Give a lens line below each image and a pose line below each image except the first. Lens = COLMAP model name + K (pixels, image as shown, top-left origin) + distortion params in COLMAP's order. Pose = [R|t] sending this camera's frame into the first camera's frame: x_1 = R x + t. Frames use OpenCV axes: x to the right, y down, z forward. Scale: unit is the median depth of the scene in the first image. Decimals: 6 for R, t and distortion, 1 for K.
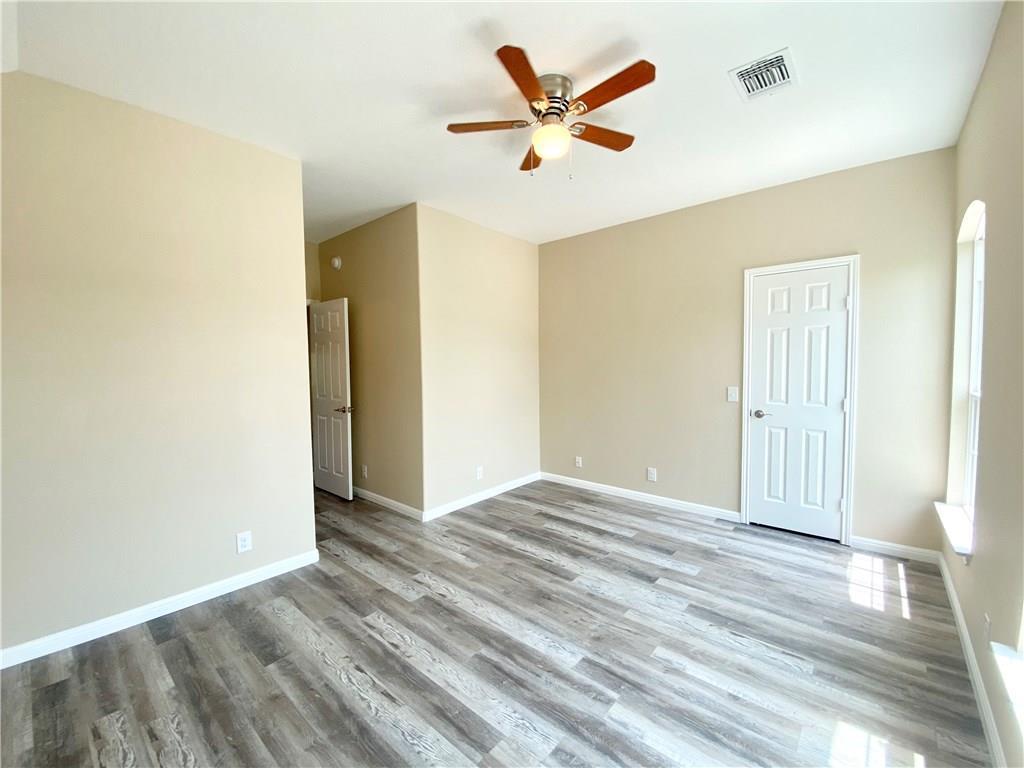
lens RADIAL K [[417.5, 0, 512.3], [0, 417.5, 383.0], [0, 0, 1]] dist [0.009222, -0.011201]
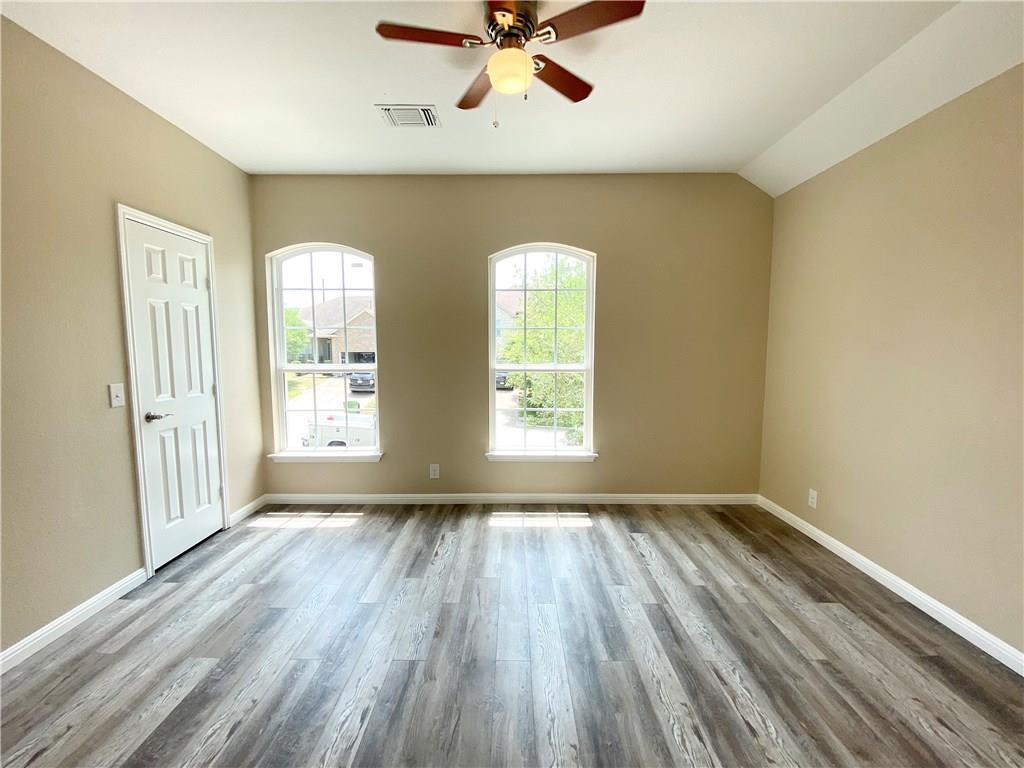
lens RADIAL K [[417.5, 0, 510.3], [0, 417.5, 382.3], [0, 0, 1]] dist [0.009222, -0.011201]
pose [[-0.643795, -0.055431, 0.763188, -0.503617], [0.043991, 0.993042, 0.109235, -0.052710], [-0.763932, 0.103898, -0.636877, 1.407977]]
